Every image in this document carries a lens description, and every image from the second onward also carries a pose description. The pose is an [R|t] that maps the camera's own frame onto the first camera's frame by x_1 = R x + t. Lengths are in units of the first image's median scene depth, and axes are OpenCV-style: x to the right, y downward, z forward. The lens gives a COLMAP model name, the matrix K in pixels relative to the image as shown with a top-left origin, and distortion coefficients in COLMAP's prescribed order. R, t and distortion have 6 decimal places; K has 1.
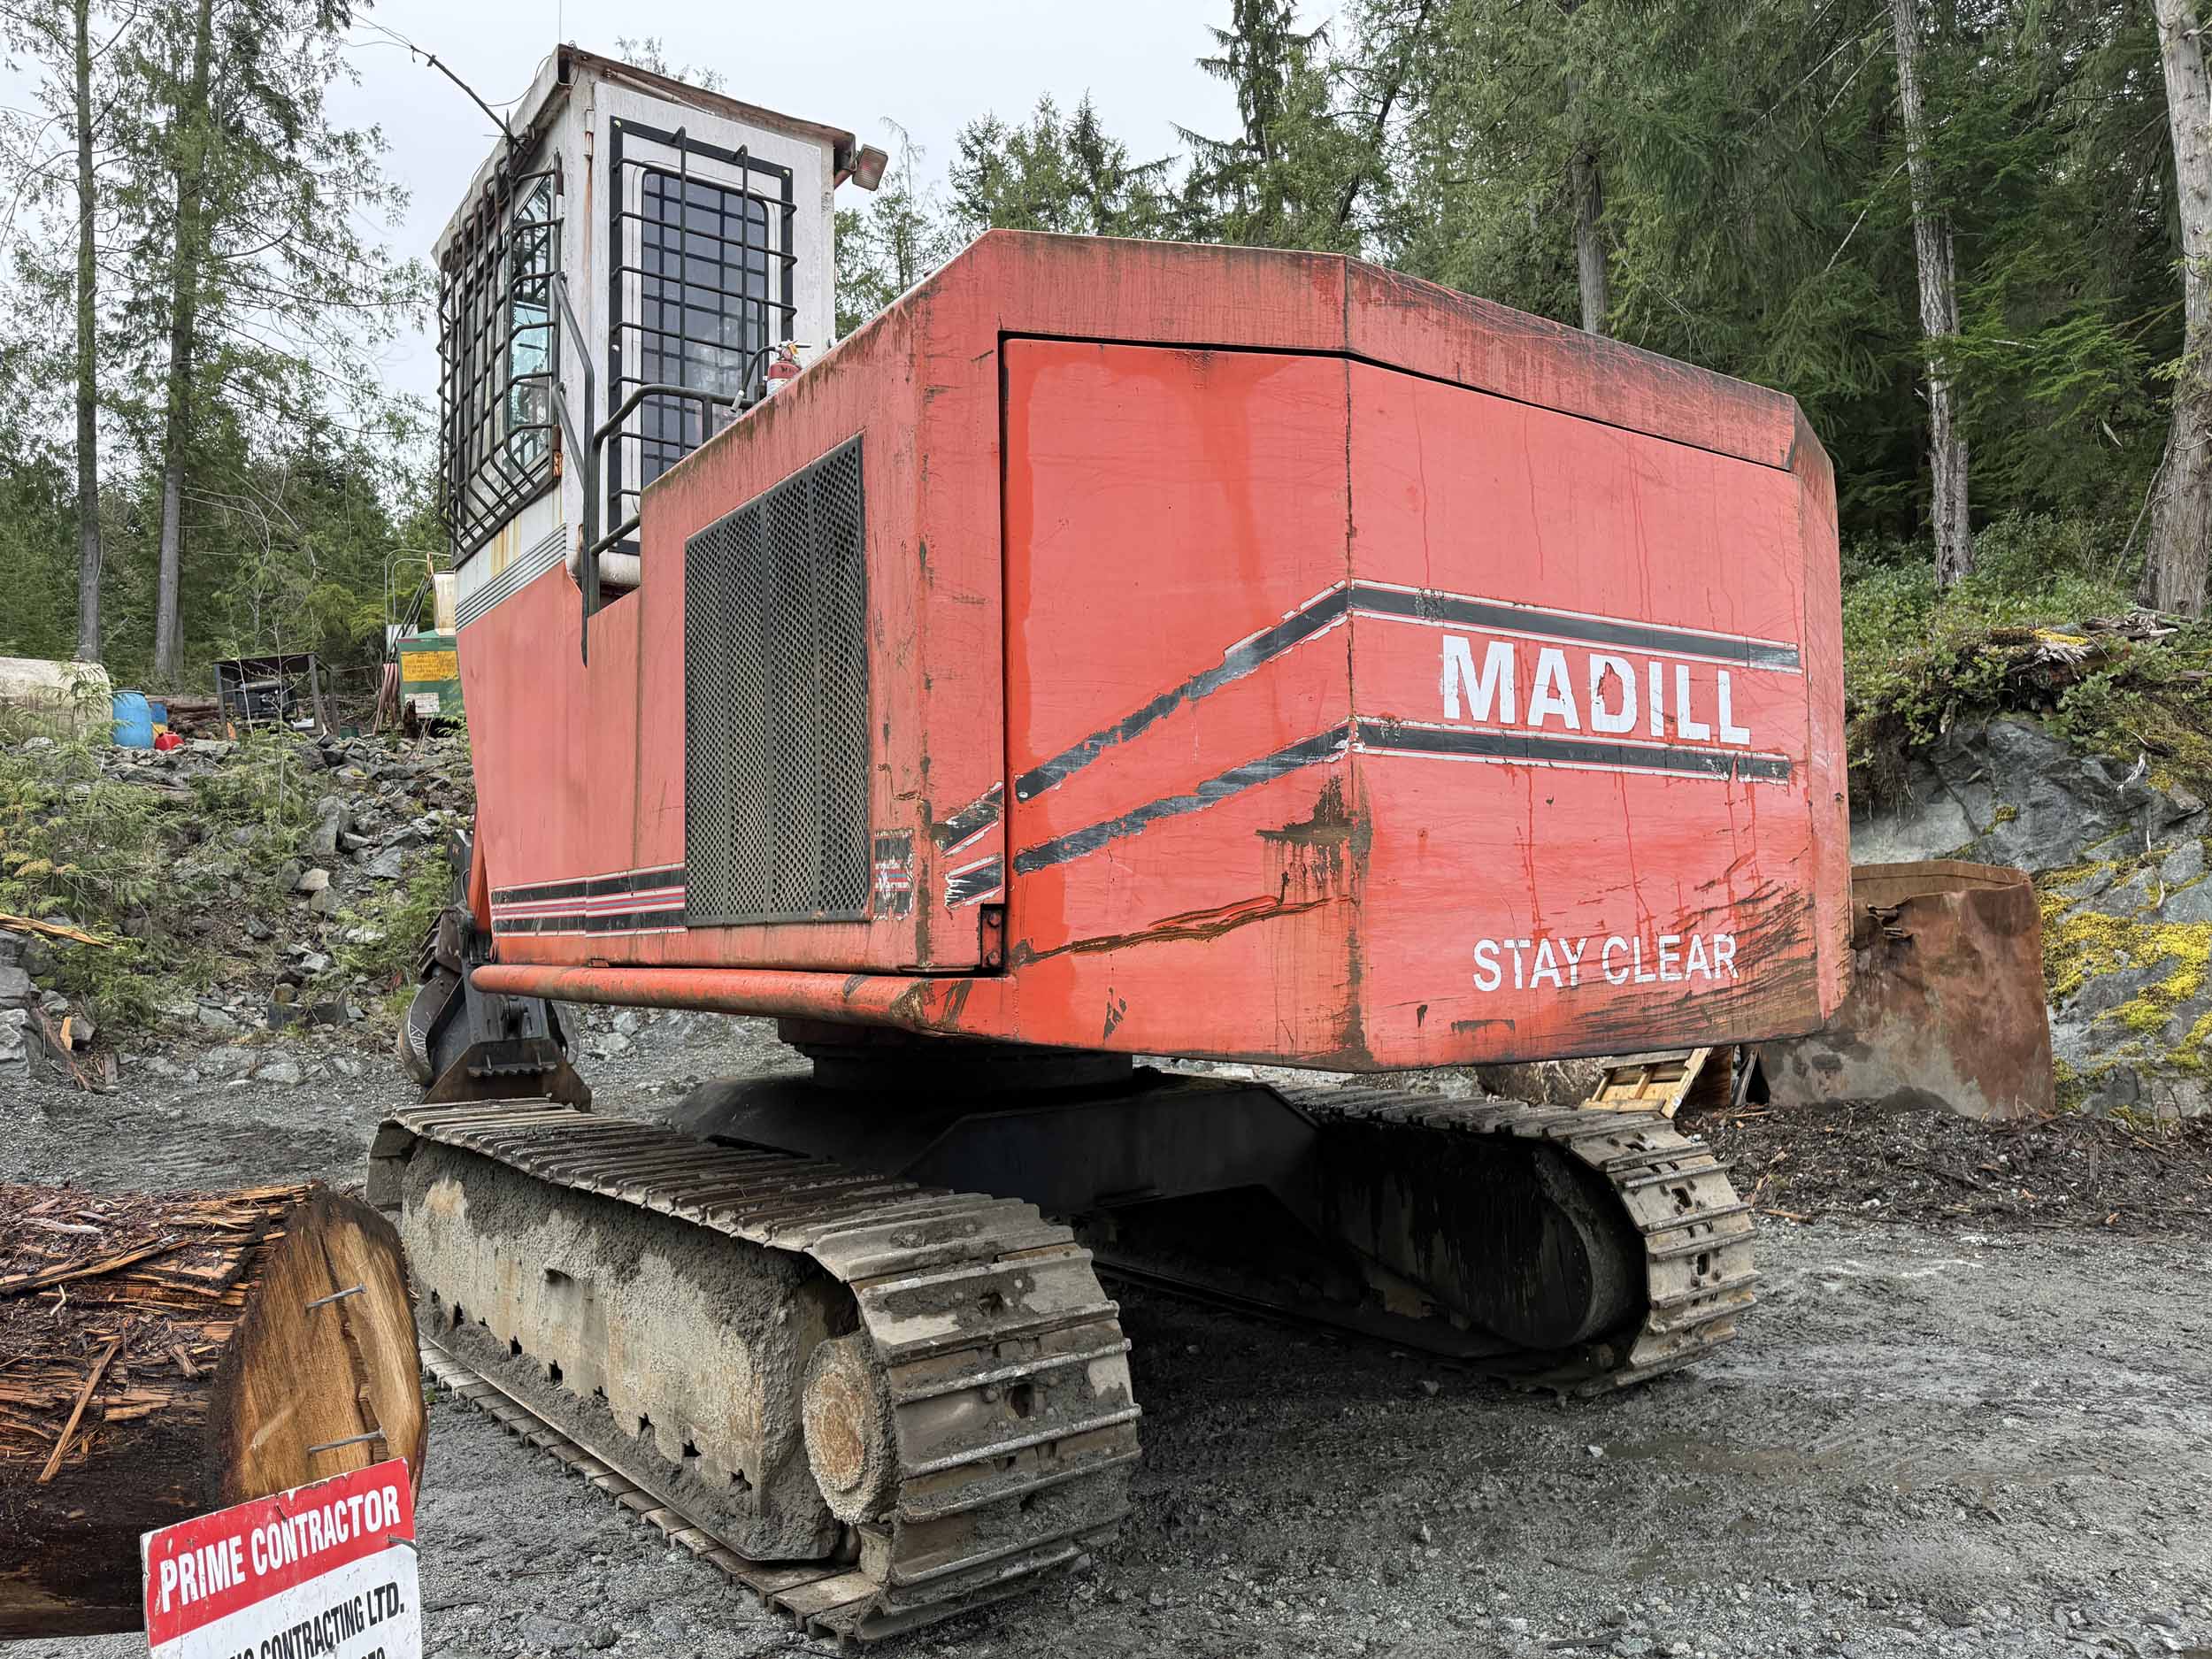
lens RADIAL K [[1556.0, 0, 1107.1], [0, 1556.0, 836.2], [0, 0, 1]] dist [0.035382, -0.034417]
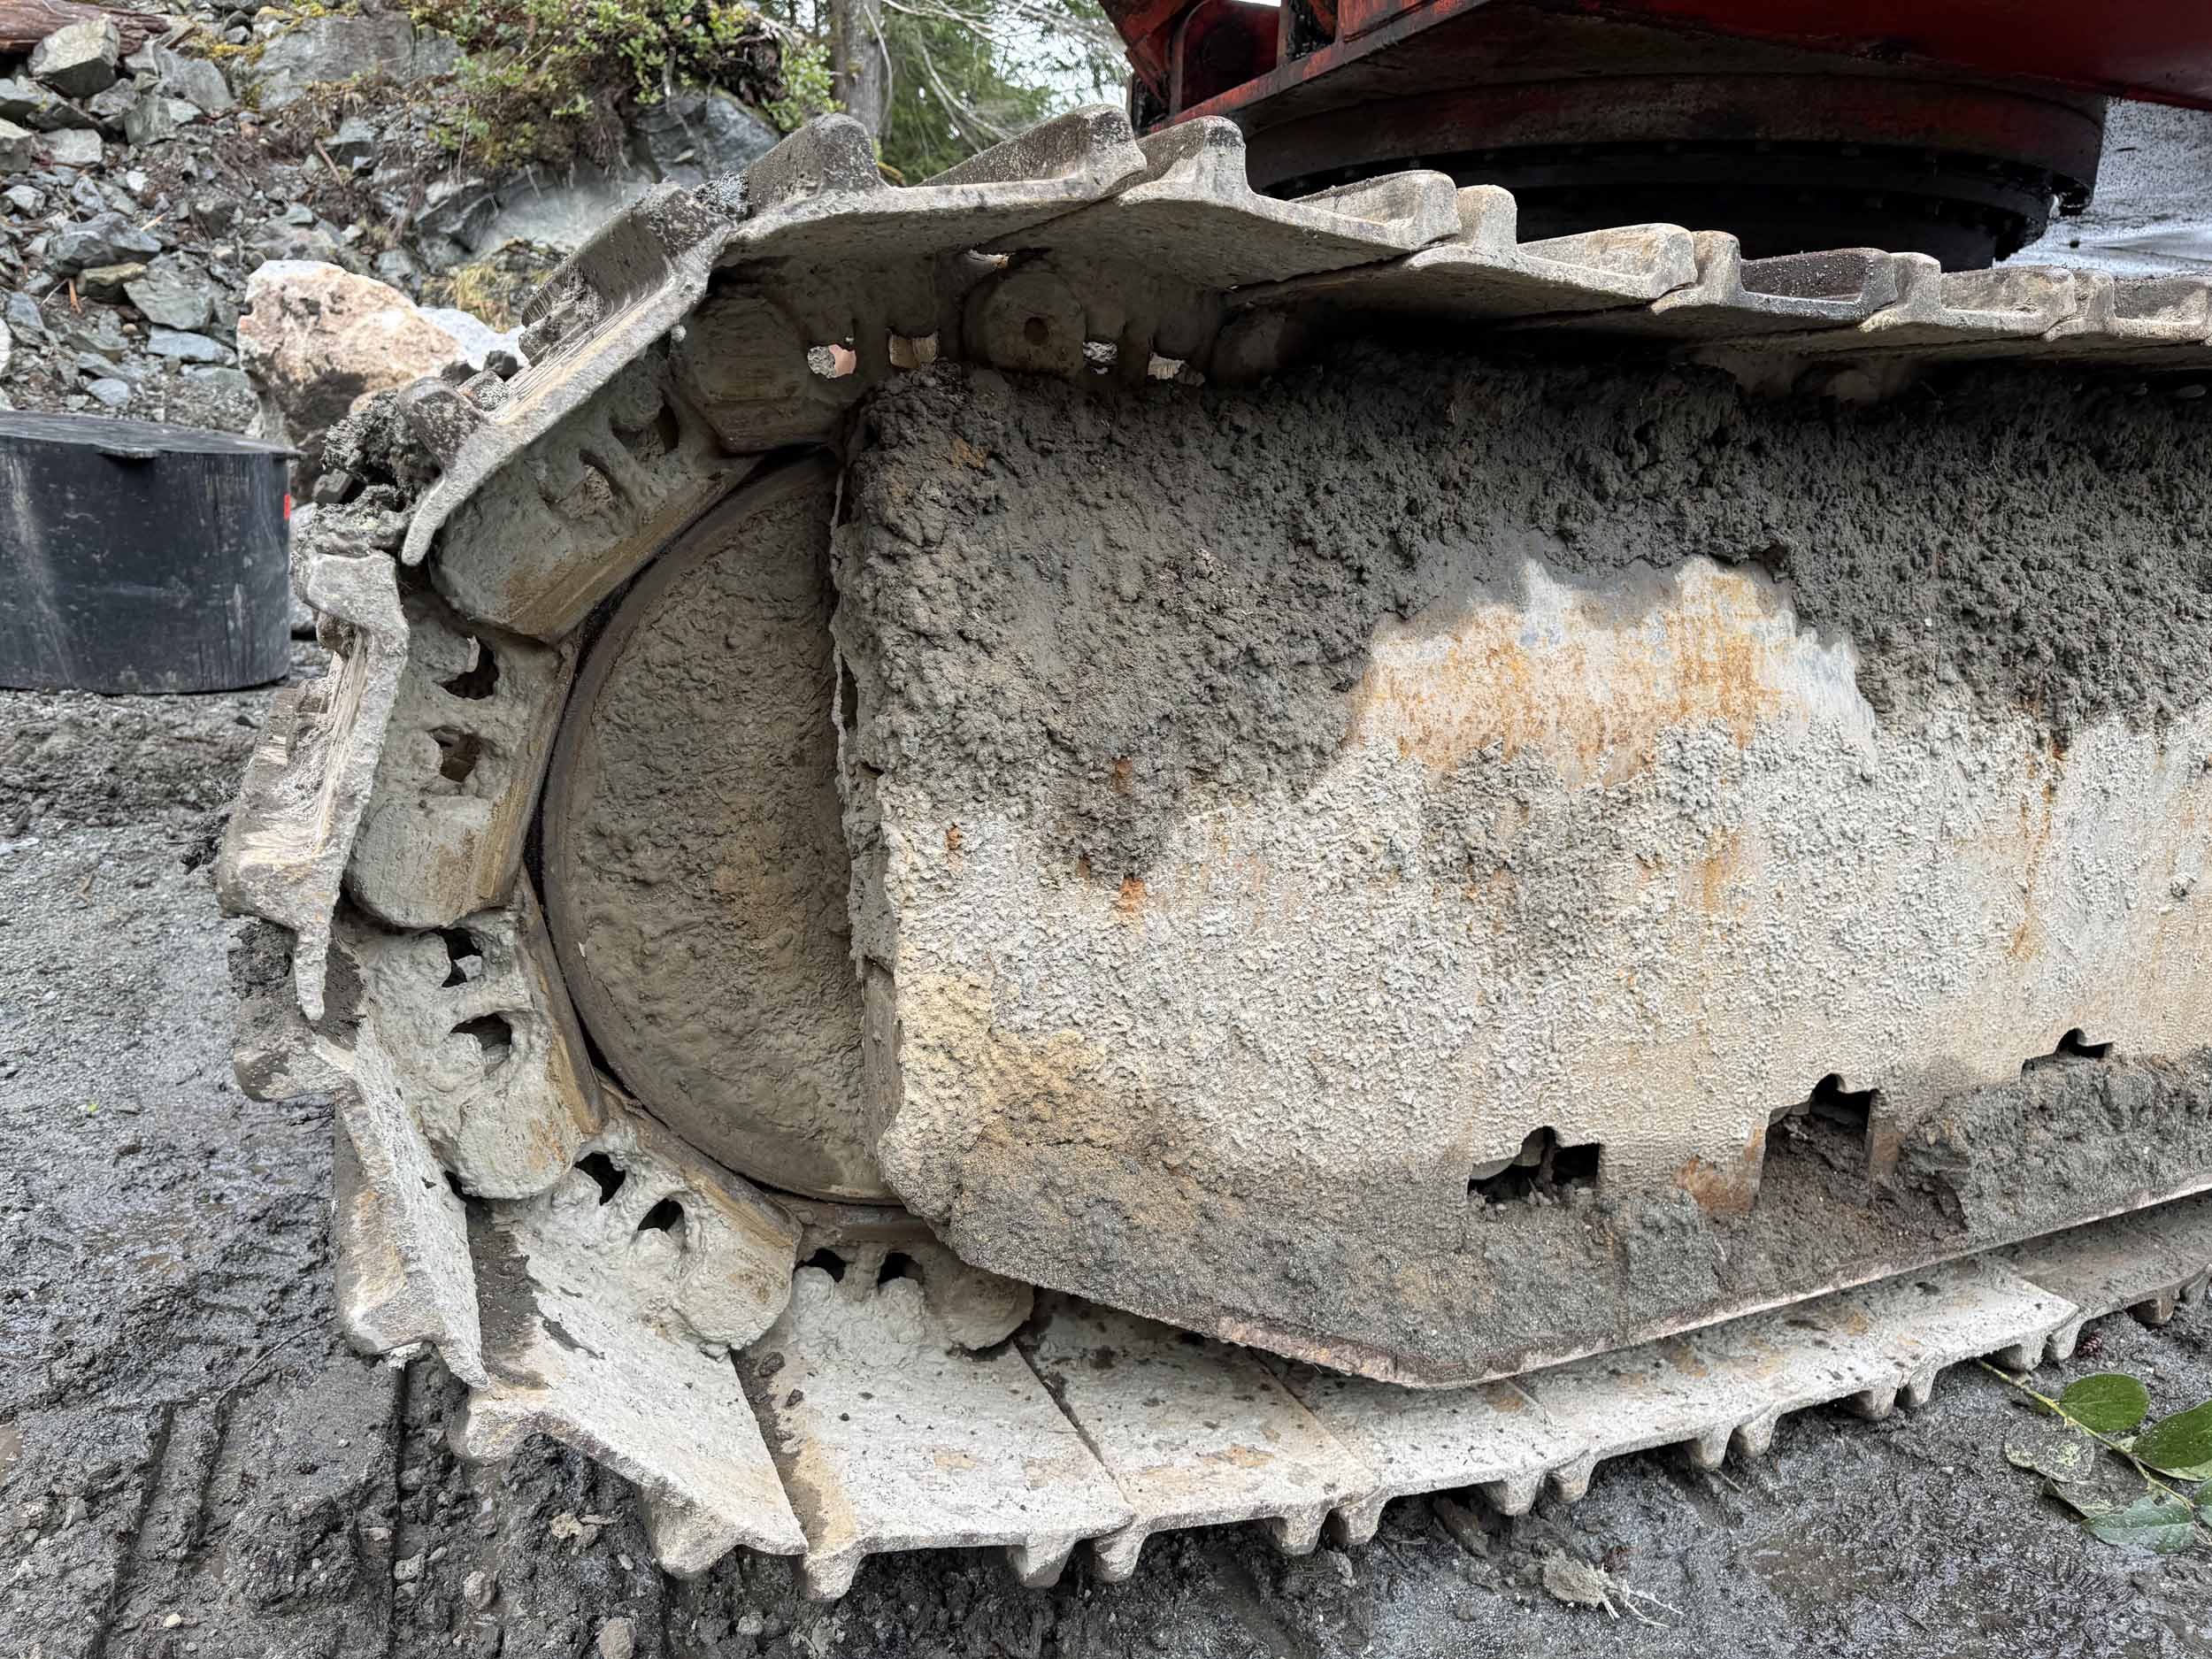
lens RADIAL K [[1572.8, 0, 1100.6], [0, 1572.8, 828.1], [0, 0, 1]] dist [0.021735, -0.022600]
pose [[0.227048, -0.196569, 0.953840, -0.470007], [-0.090974, 0.970855, 0.221730, 0.161340], [-0.969625, -0.137118, 0.202548, 0.771288]]
